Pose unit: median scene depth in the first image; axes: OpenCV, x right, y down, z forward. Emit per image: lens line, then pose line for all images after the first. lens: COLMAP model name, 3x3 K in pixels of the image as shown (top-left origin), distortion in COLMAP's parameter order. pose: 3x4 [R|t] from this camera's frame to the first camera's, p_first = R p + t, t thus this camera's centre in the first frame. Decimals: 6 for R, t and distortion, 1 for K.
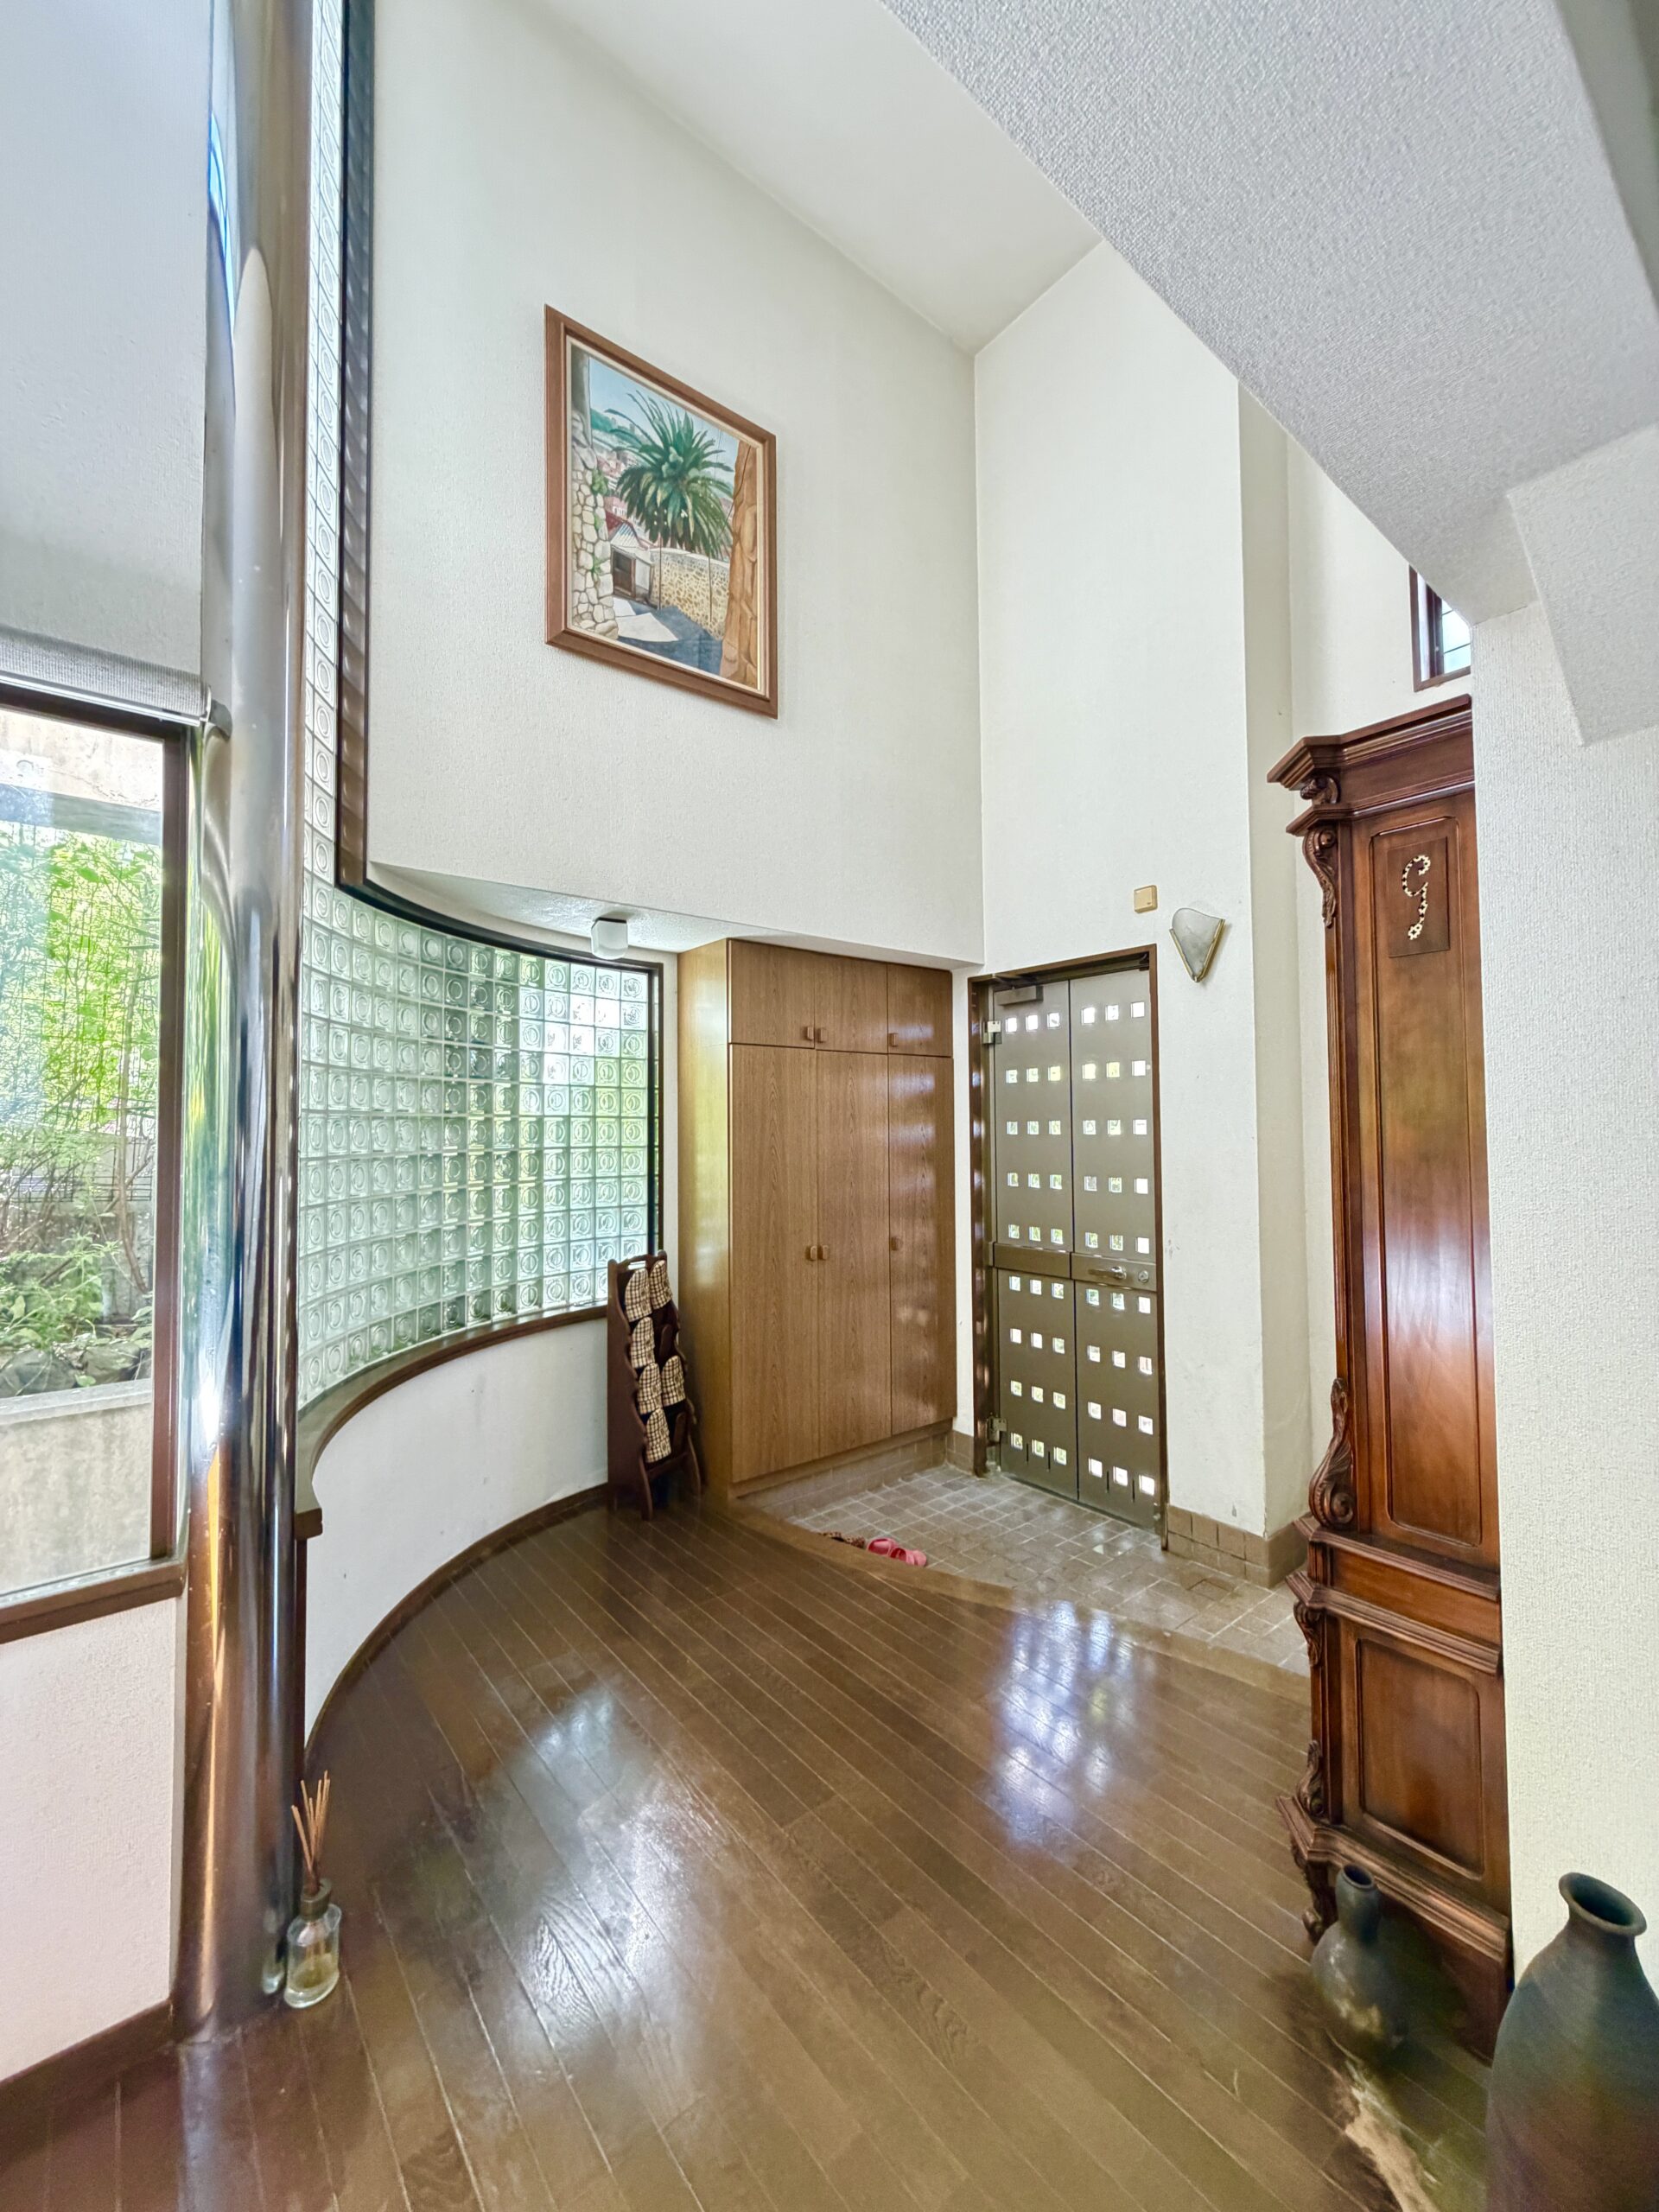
lens RADIAL K [[889.2, 0, 830.1], [0, 889.2, 1098.9], [0, 0, 1]] dist [0.004884, -0.000797]
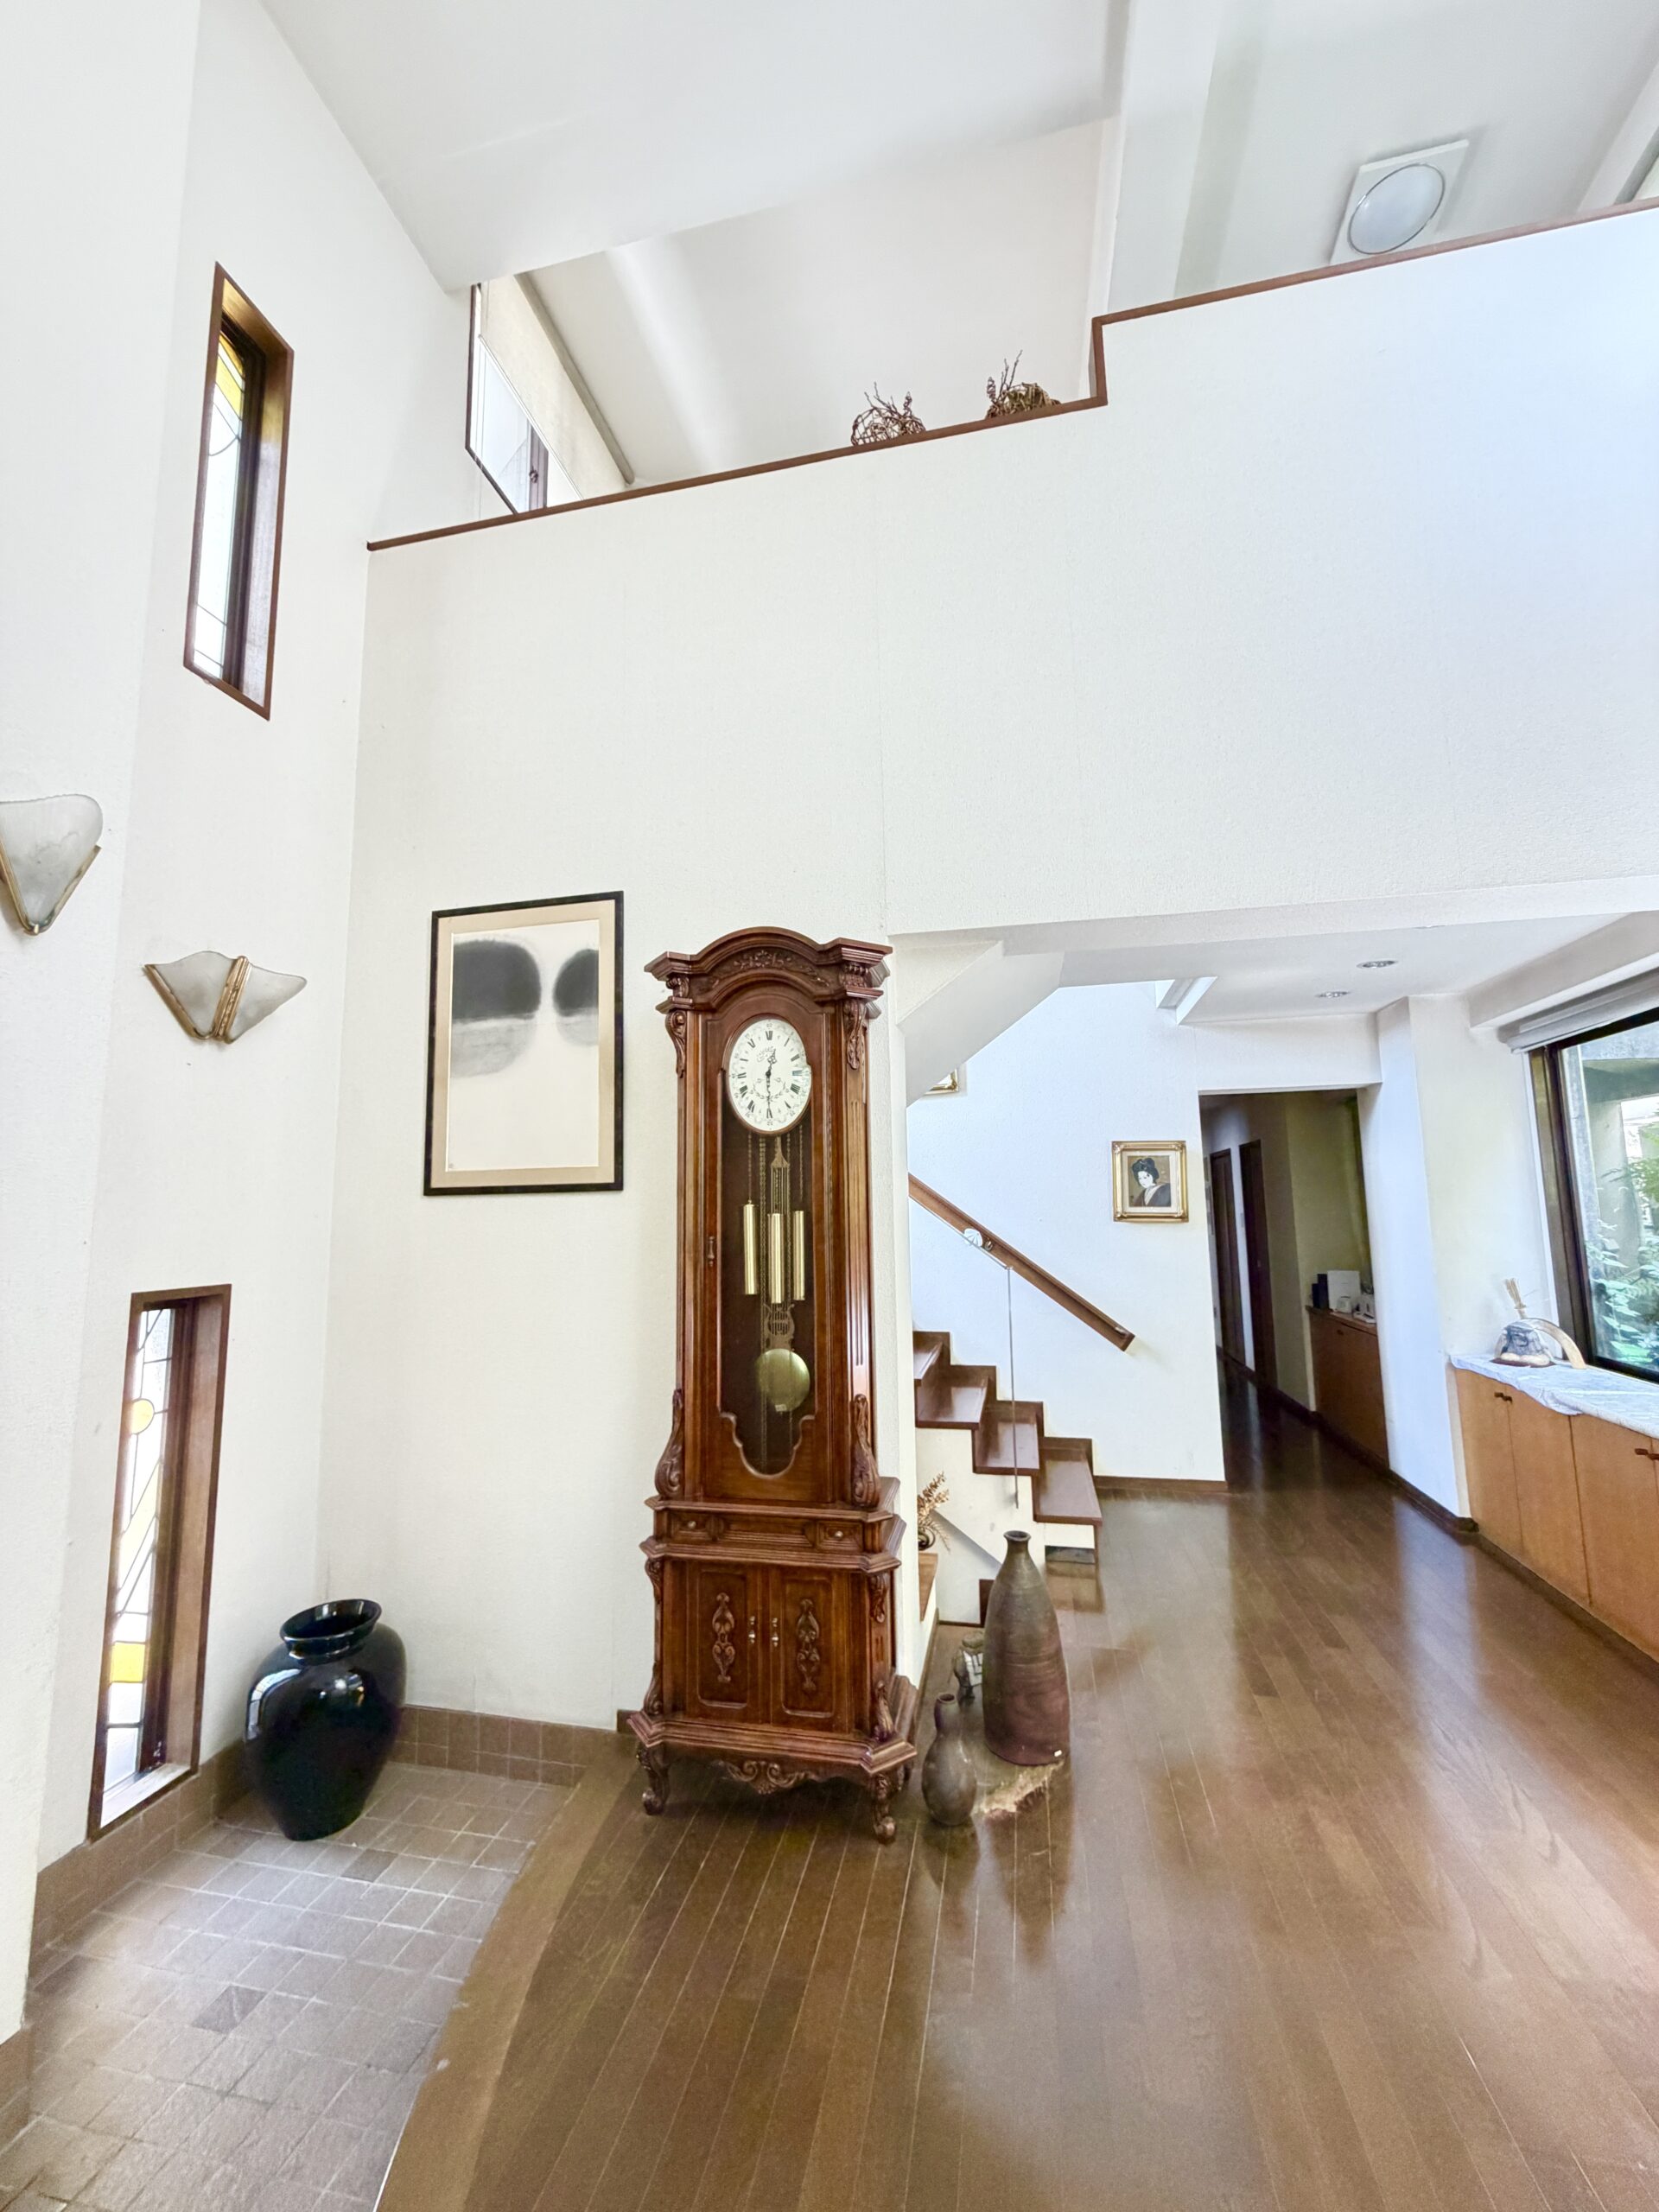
lens RADIAL K [[889.2, 0, 830.1], [0, 889.2, 1098.9], [0, 0, 1]] dist [0.004884, -0.000797]
pose [[-0.630581, 0.110601, 0.768202, -0.218551], [-0.008137, 0.988798, -0.149040, 0.028369], [-0.776081, -0.100233, -0.622617, 0.835987]]
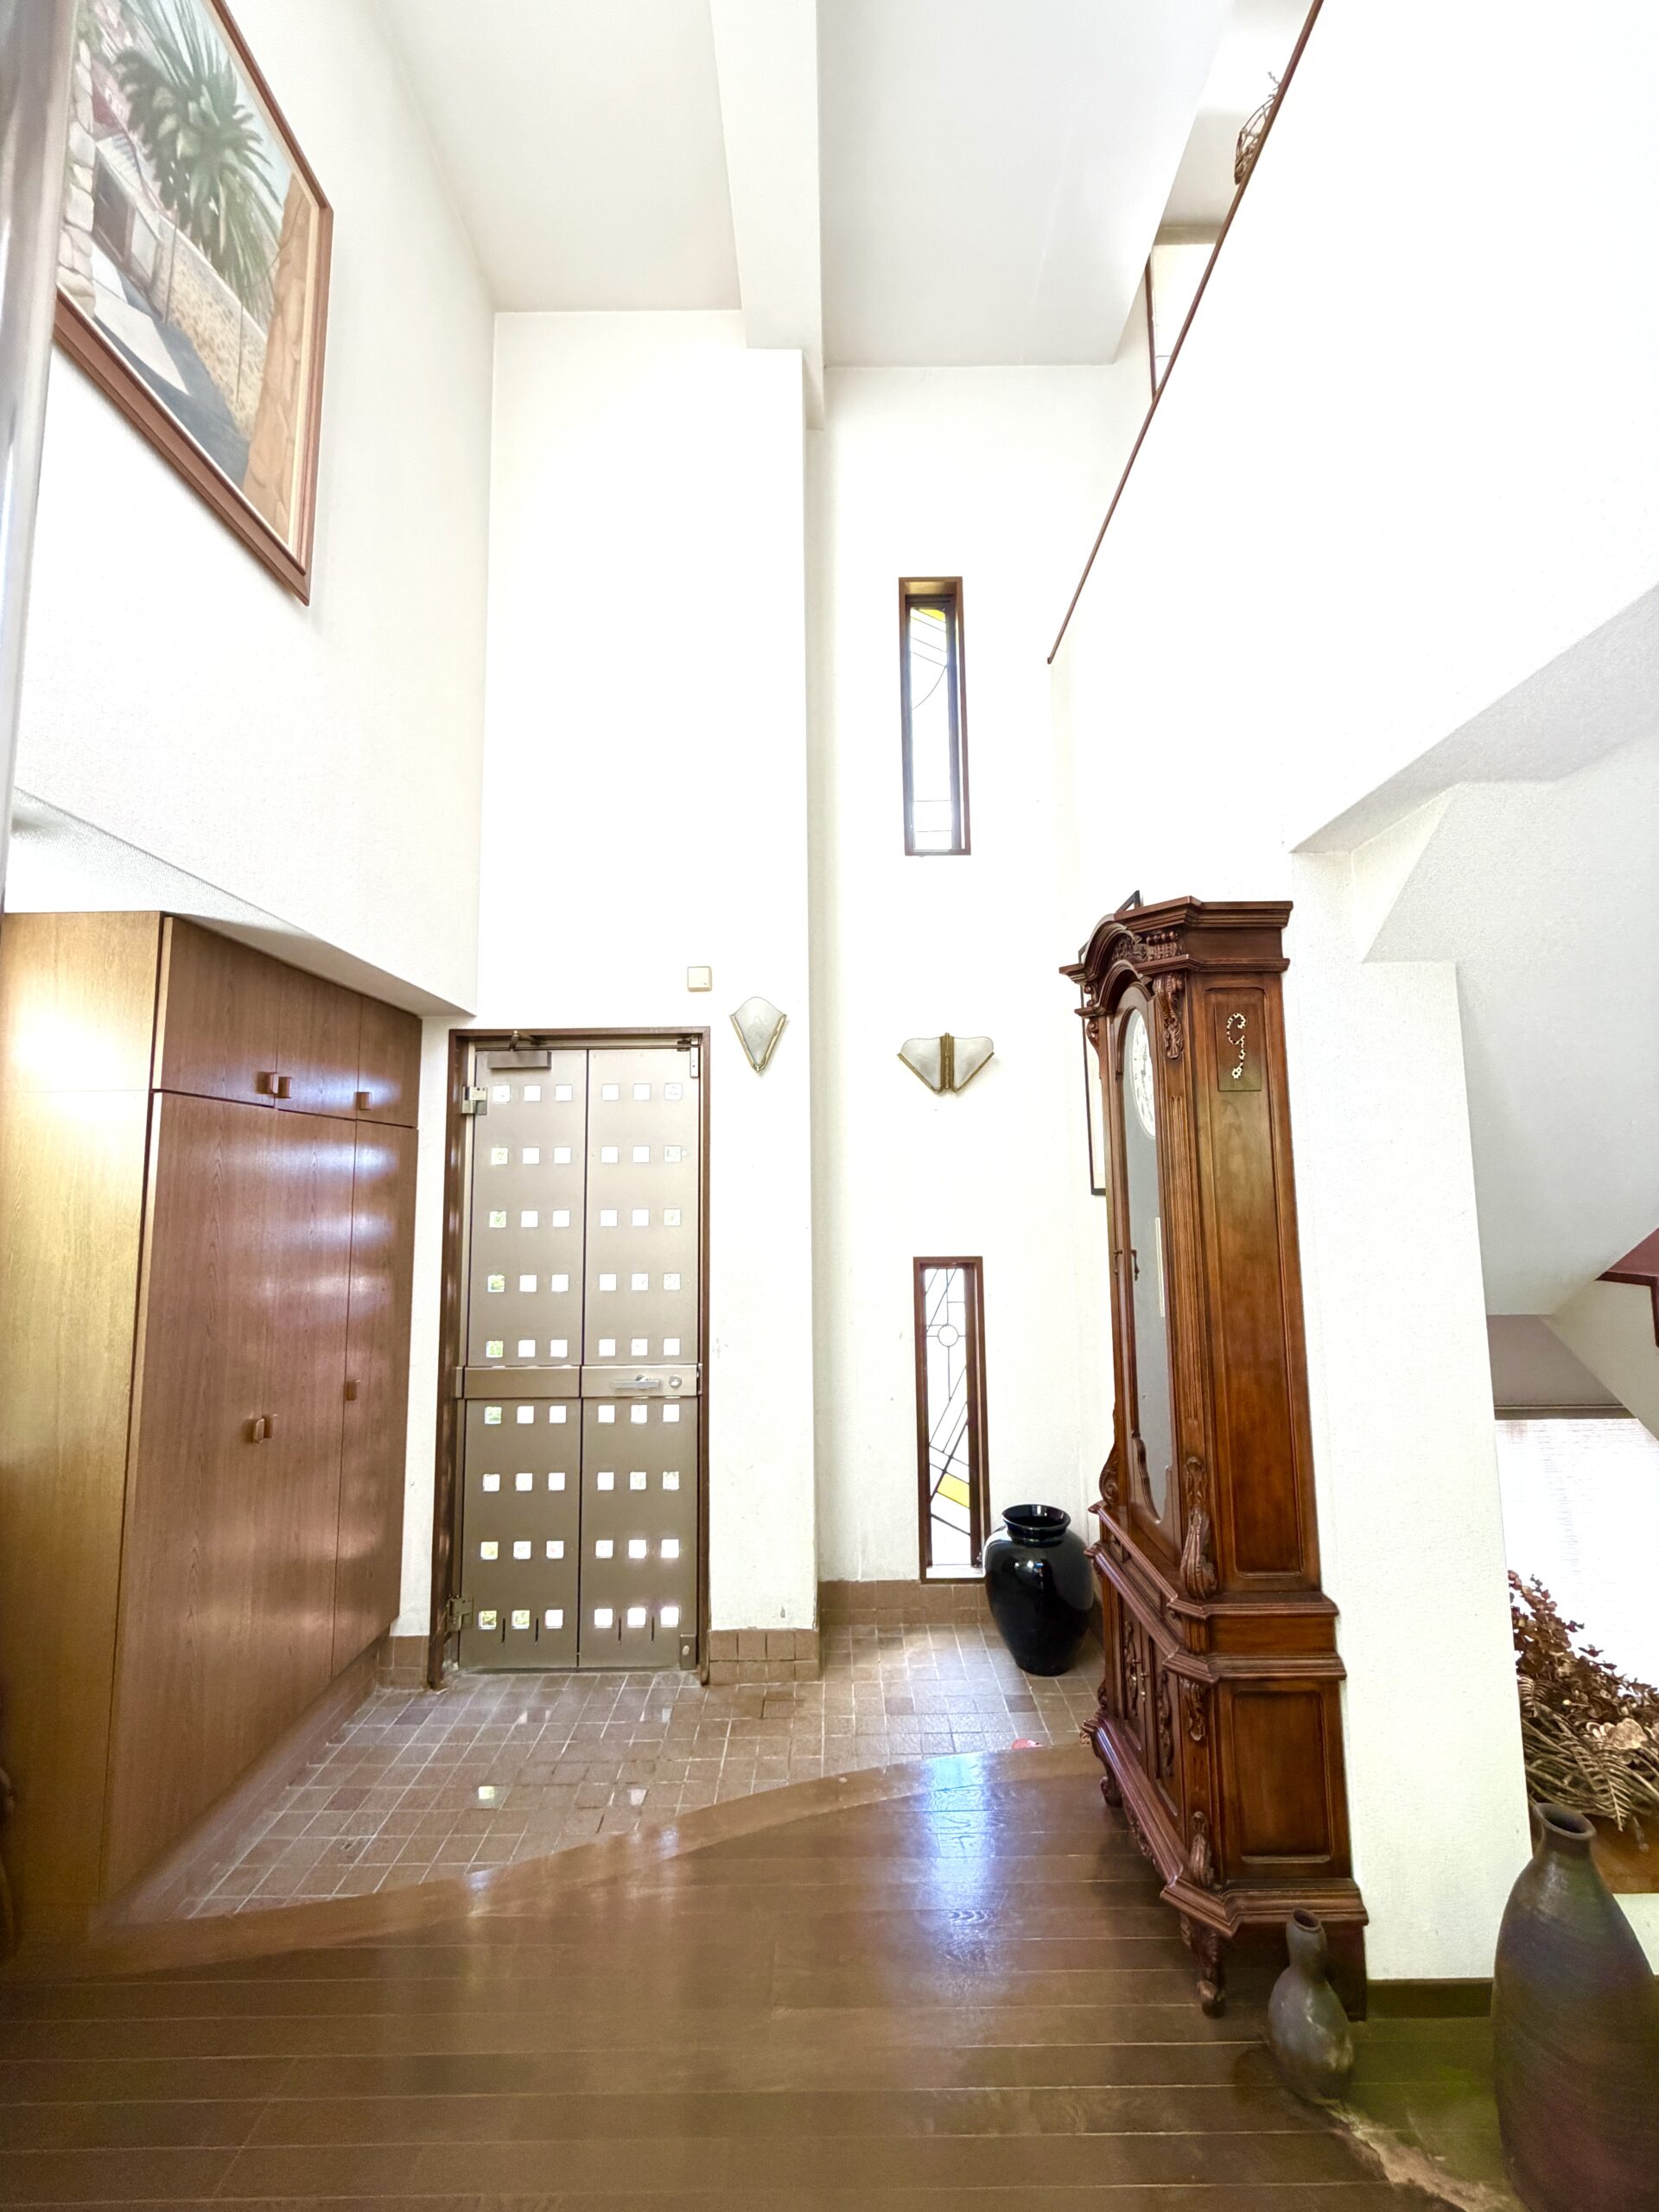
lens RADIAL K [[889.2, 0, 830.1], [0, 889.2, 1098.9], [0, 0, 1]] dist [0.004884, -0.000797]
pose [[0.626628, 0.079650, 0.775237, -0.269669], [-0.019164, 0.996037, -0.086845, -0.013477], [-0.779083, 0.039563, 0.625672, 0.273351]]
